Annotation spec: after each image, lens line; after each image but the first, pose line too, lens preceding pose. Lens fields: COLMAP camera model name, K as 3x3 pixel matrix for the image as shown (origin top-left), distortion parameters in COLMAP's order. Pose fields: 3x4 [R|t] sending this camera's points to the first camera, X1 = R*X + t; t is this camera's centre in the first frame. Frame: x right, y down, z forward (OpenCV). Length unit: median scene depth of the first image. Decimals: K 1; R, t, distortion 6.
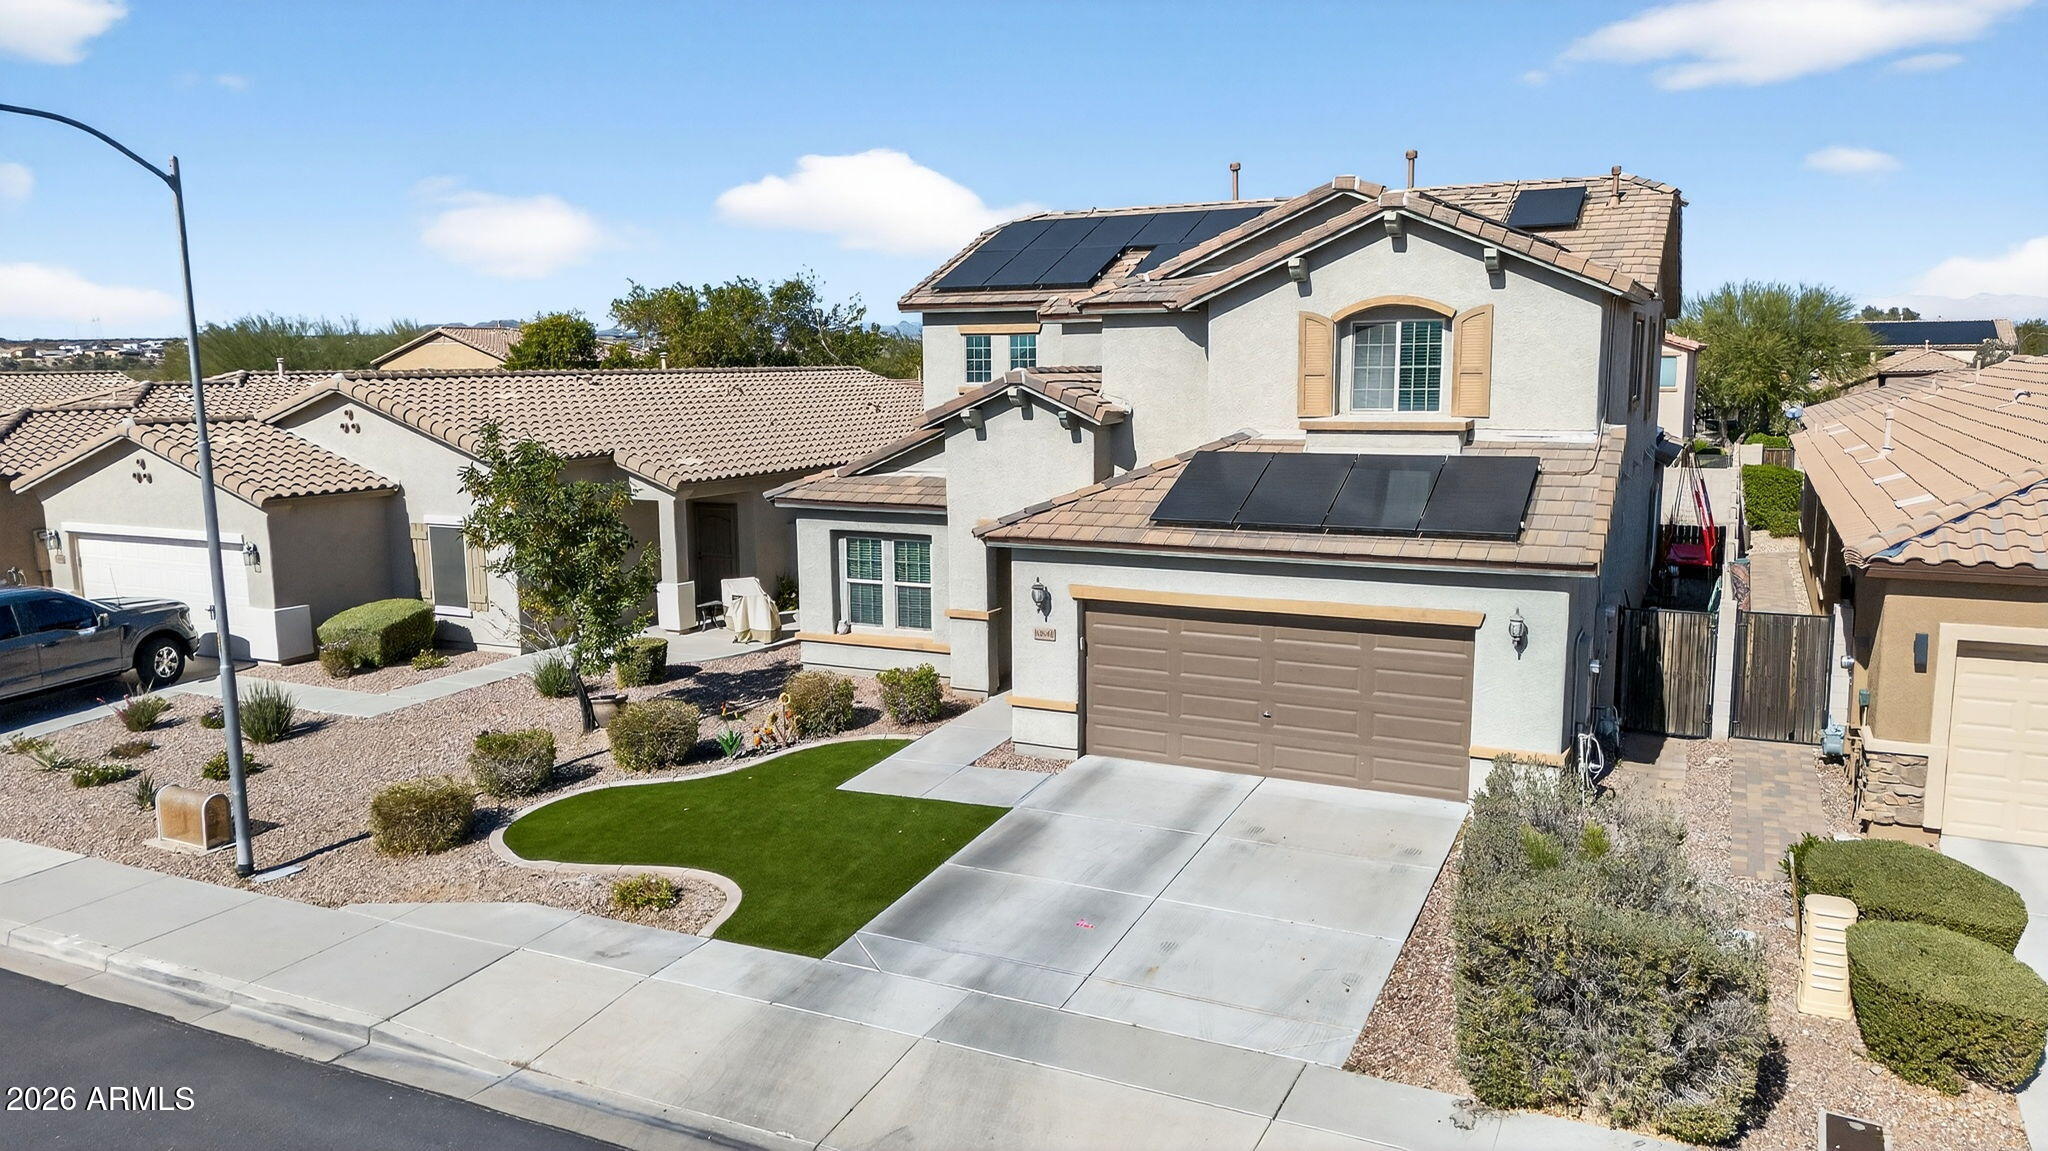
lens RADIAL K [[1433.5, 0, 1032.9], [0, 1433.5, 588.8], [0, 0, 1]] dist [0.074483, -0.061235]
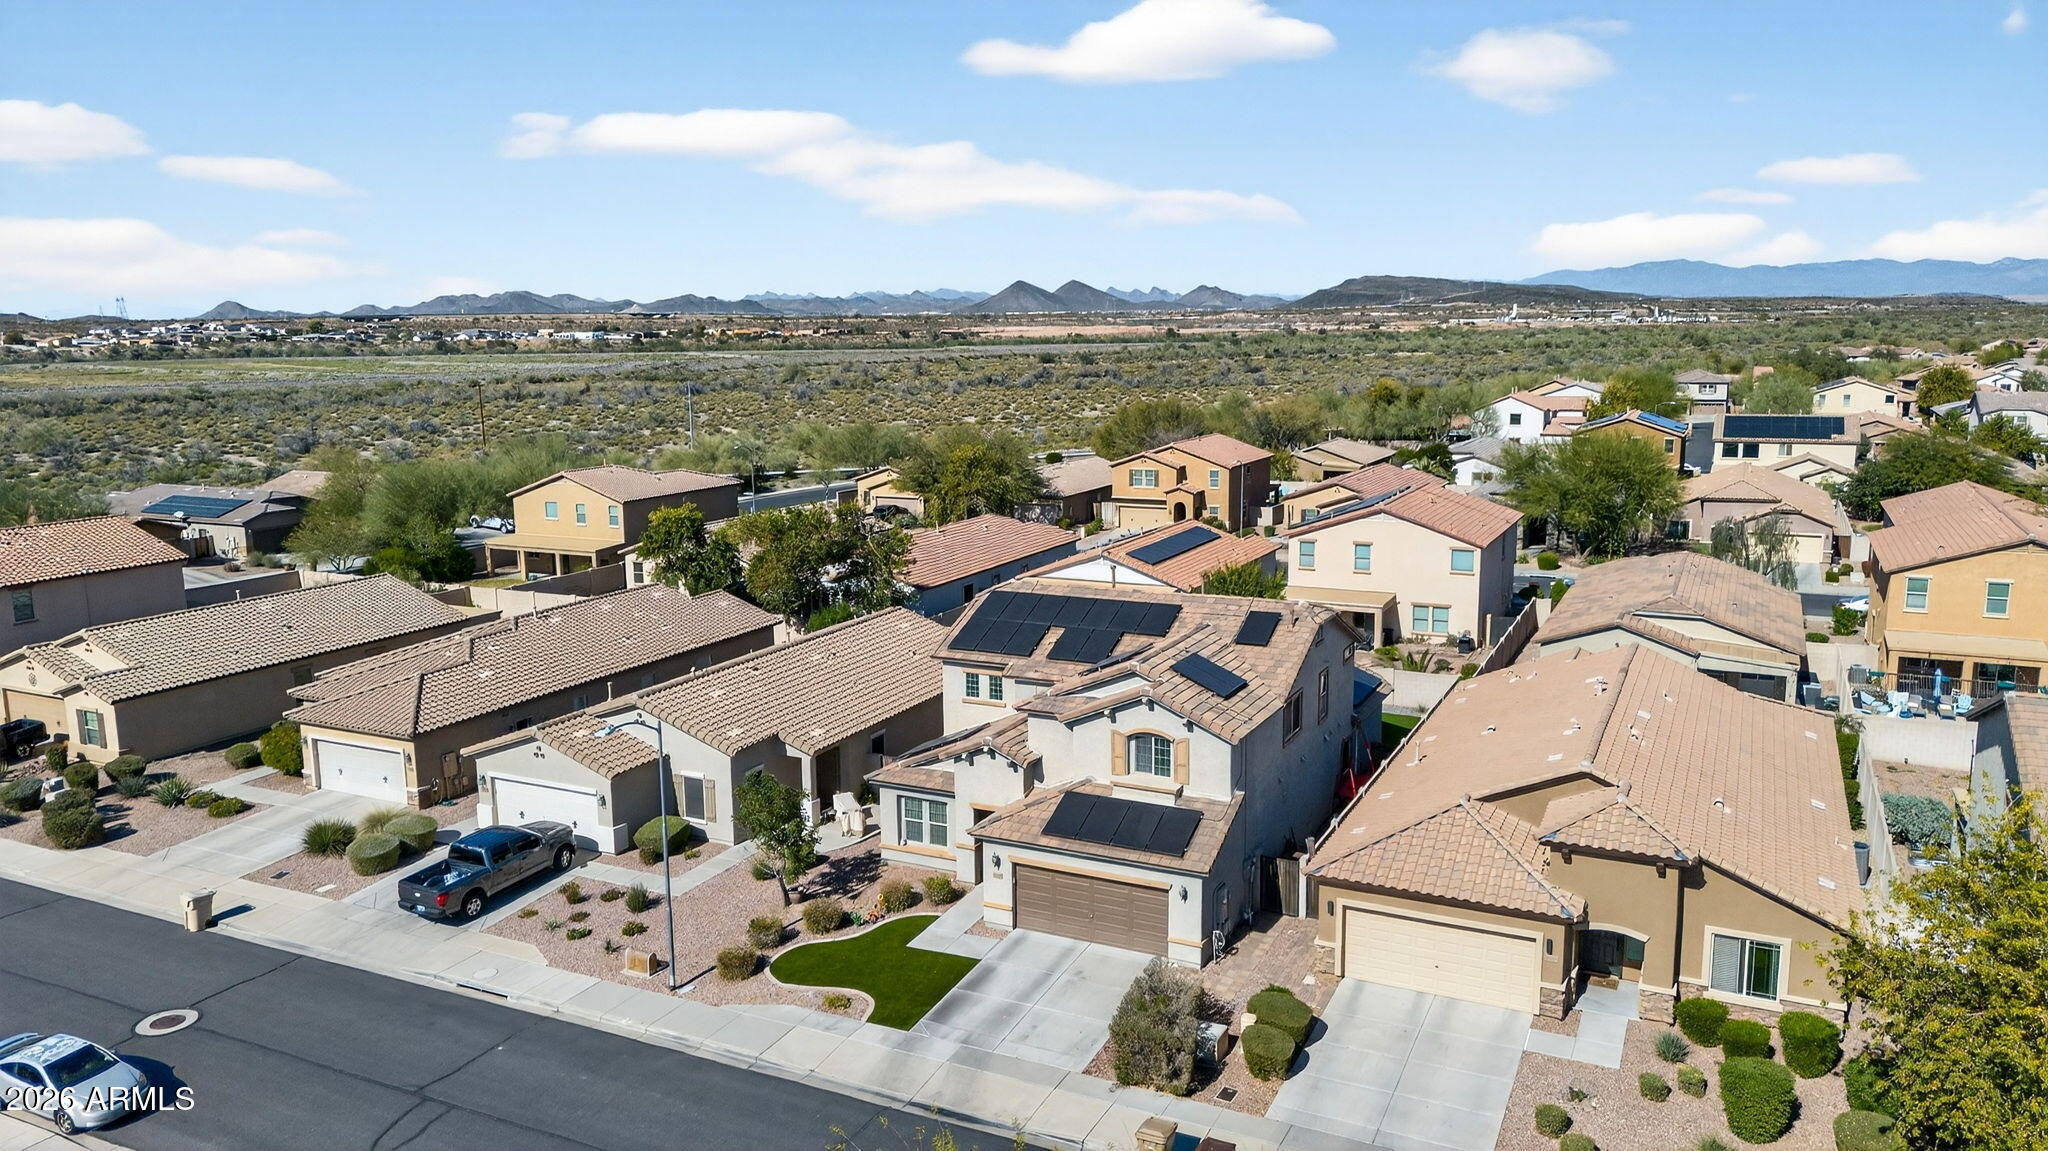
lens RADIAL K [[1433.5, 0, 1027.9], [0, 1433.5, 592.8], [0, 0, 1]] dist [0.074483, -0.061235]
pose [[0.999901, -0.002805, -0.013752, 0.090289], [0.003128, 0.999717, 0.023570, -0.477658], [0.013682, -0.023610, 0.999628, -1.283193]]
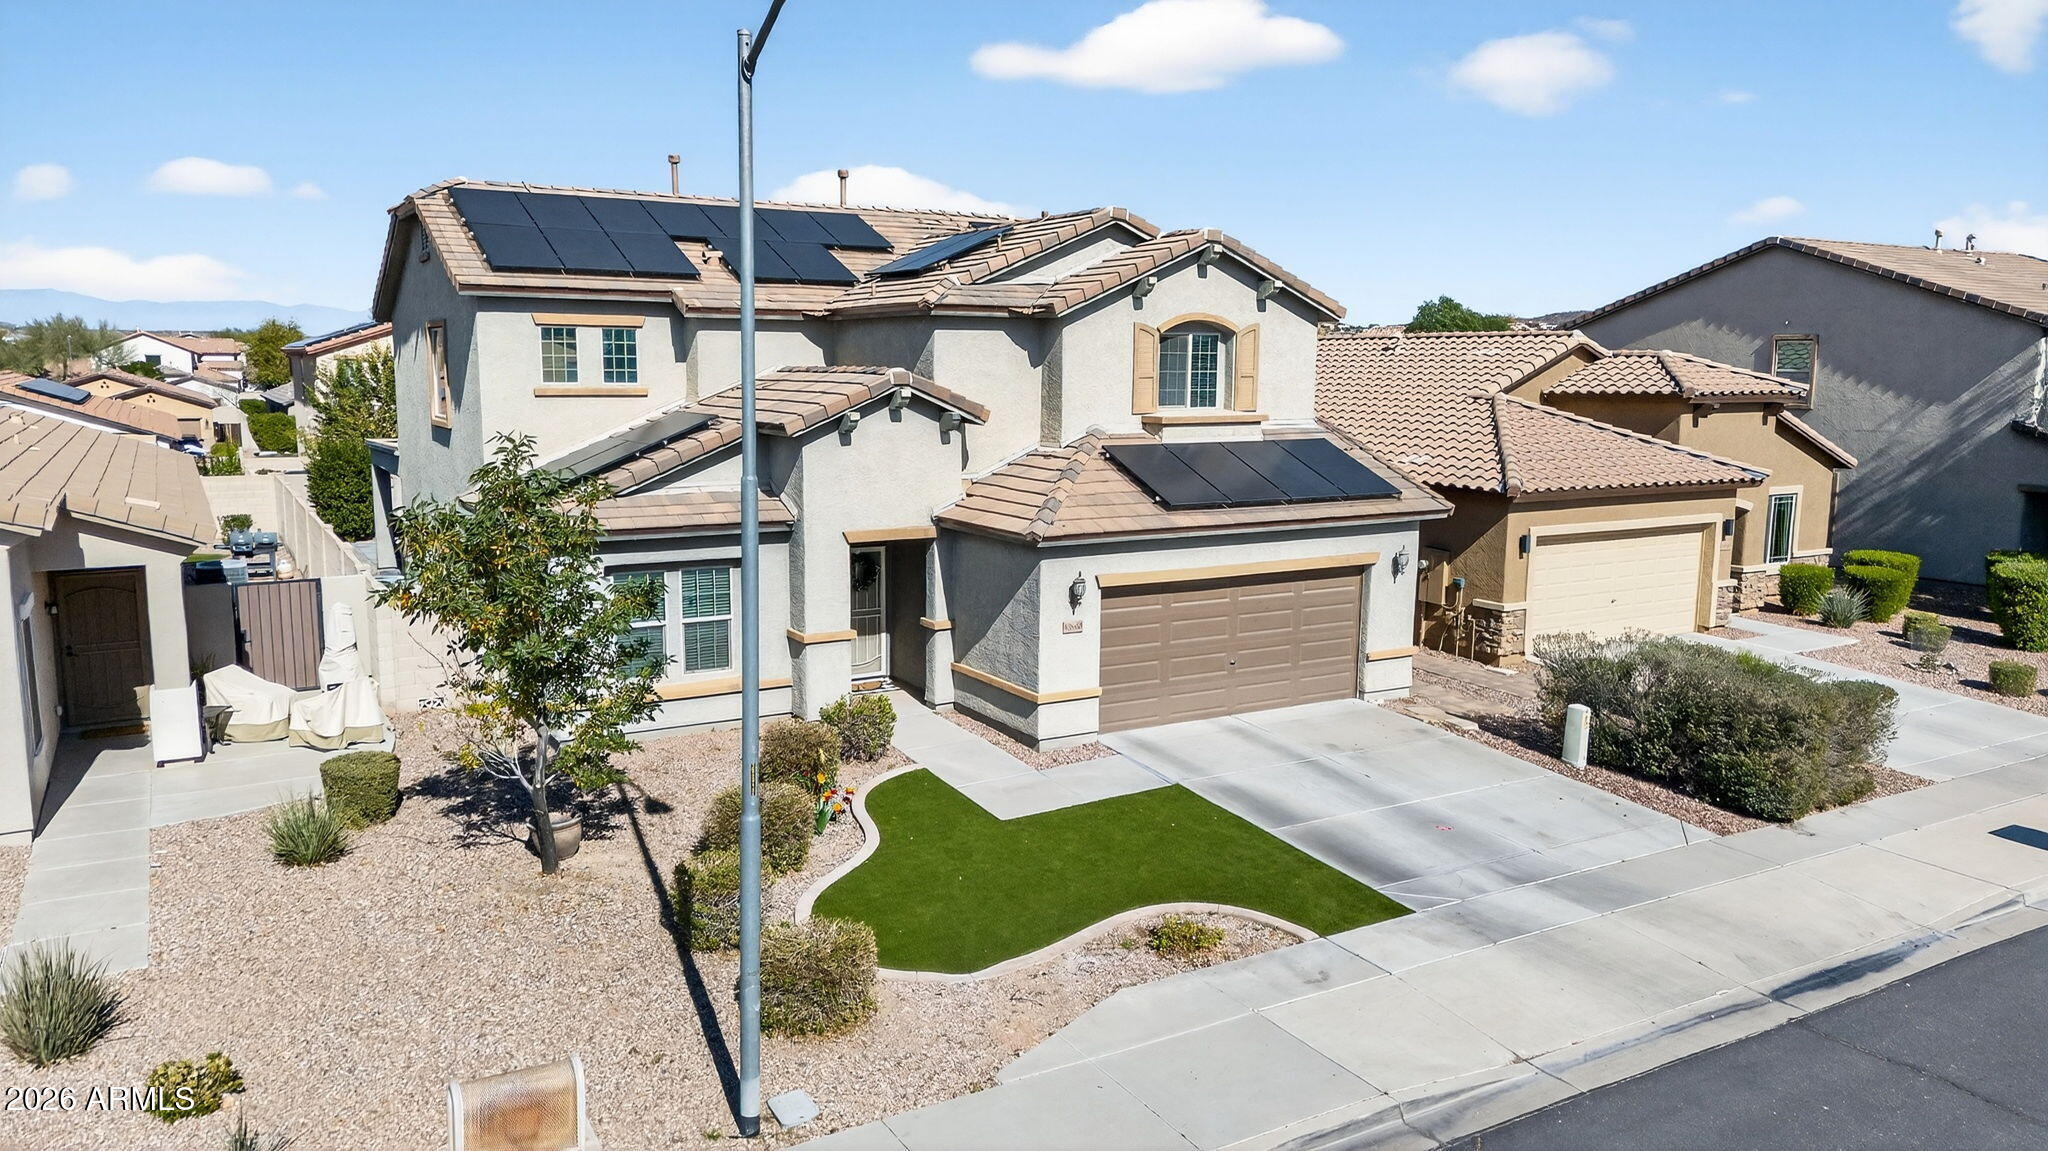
lens RADIAL K [[1433.5, 0, 1026.5], [0, 1433.5, 577.5], [0, 0, 1]] dist [0.074483, -0.061235]
pose [[0.551792, -0.115760, 0.825909, -0.878657], [0.119156, 0.991103, 0.059305, -0.070849], [-0.825426, 0.065688, 0.560676, 0.452941]]
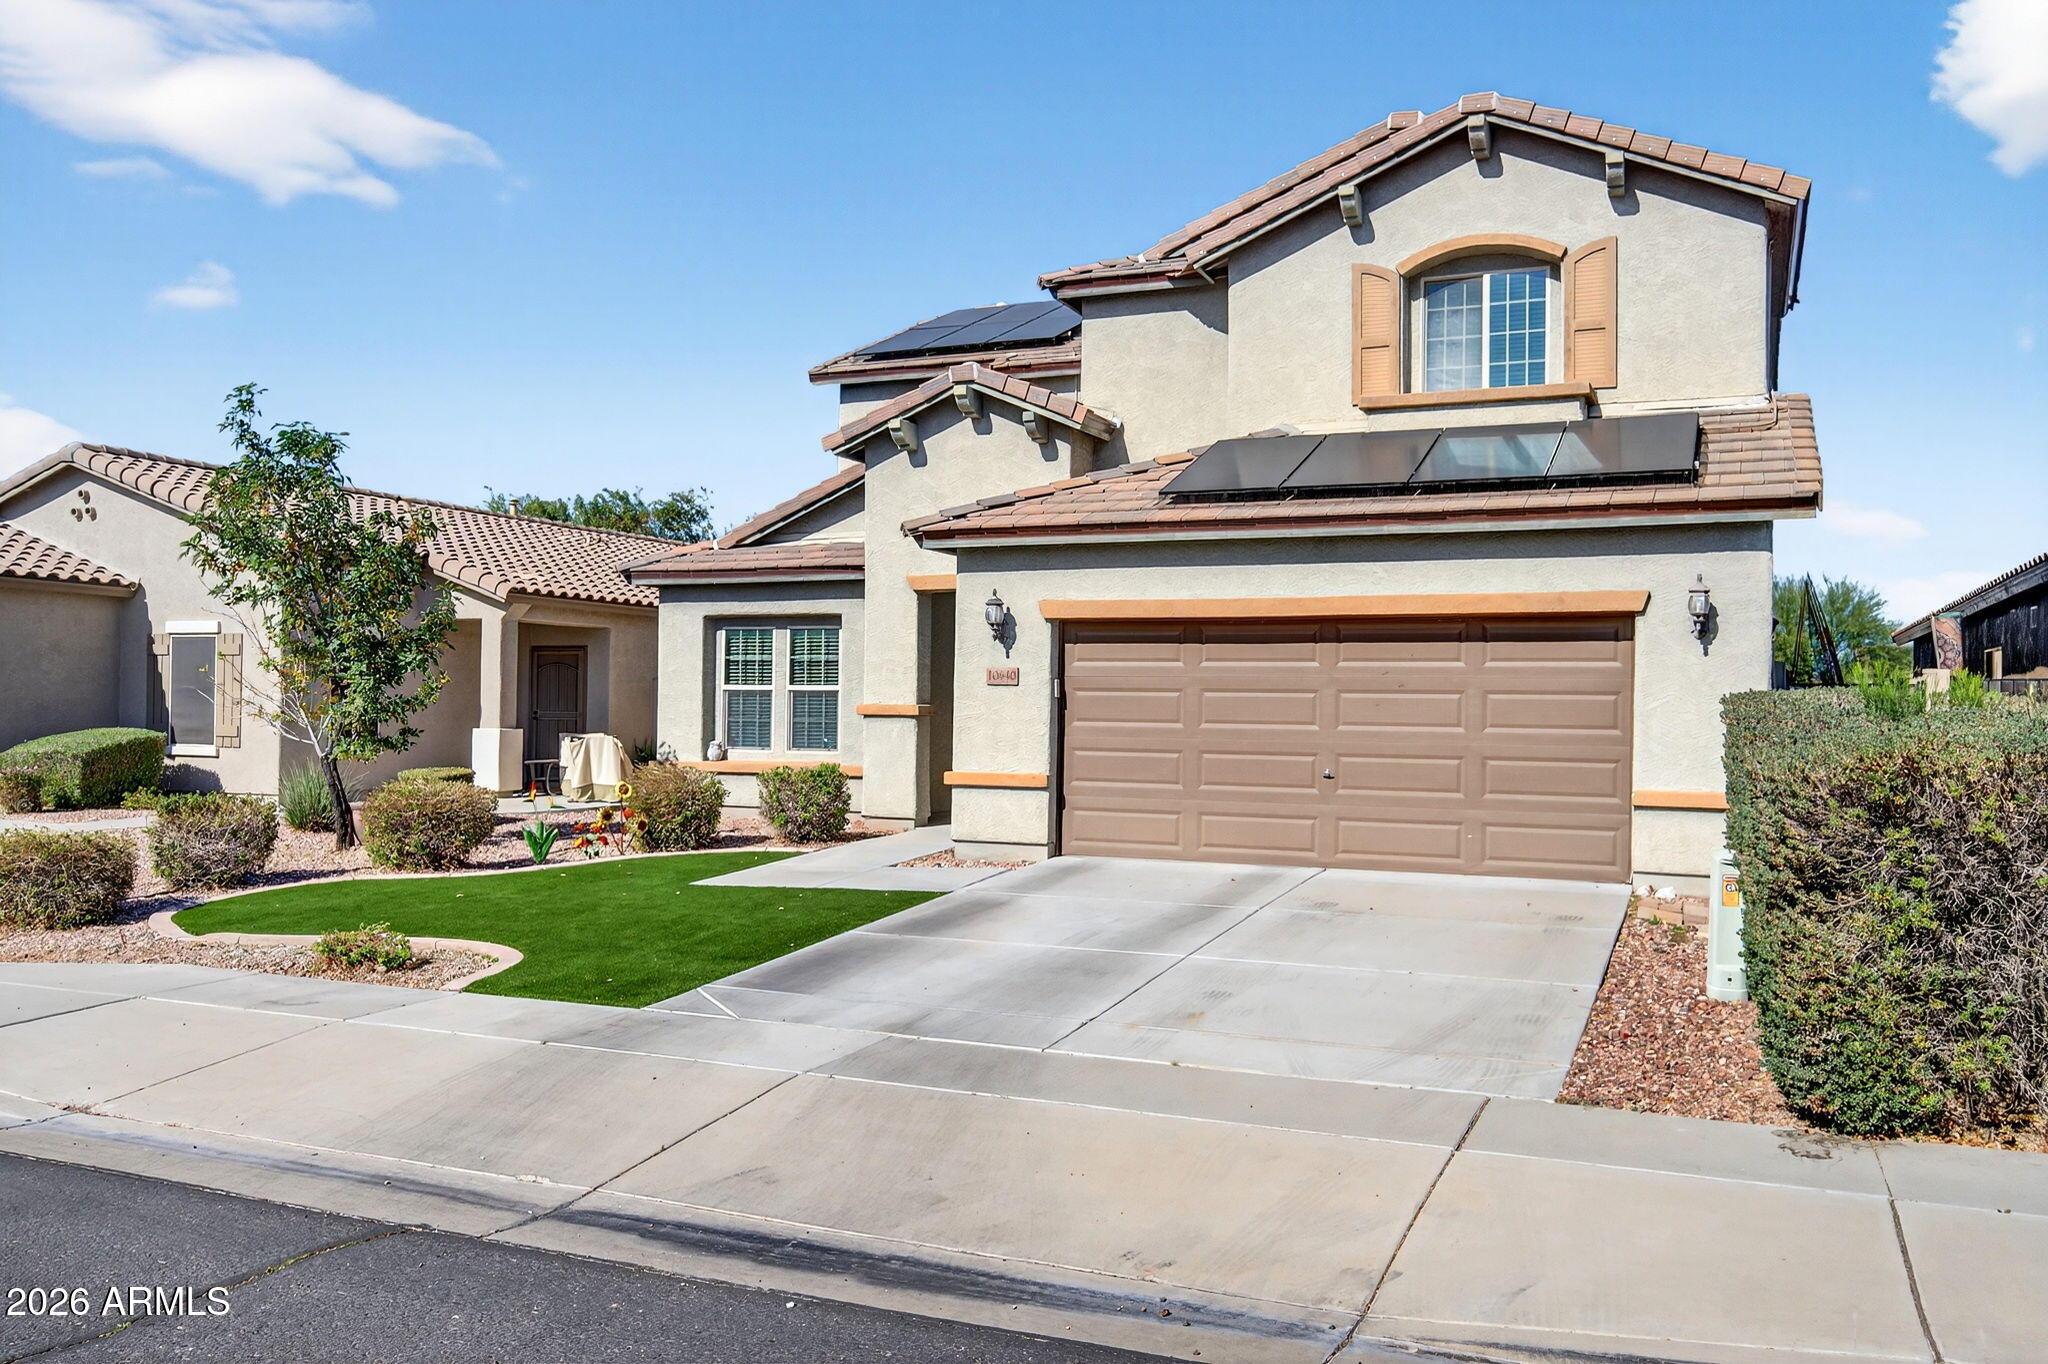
lens RADIAL K [[1637.7, 0, 1028.3], [0, 1637.7, 695.0], [0, 0, 1]] dist [-0.019627, 0.025647]
pose [[0.998859, 0.023555, 0.041535, -0.012274], [-0.016231, 0.985553, -0.168591, 0.177591], [-0.044906, 0.167724, 0.984811, 0.224785]]
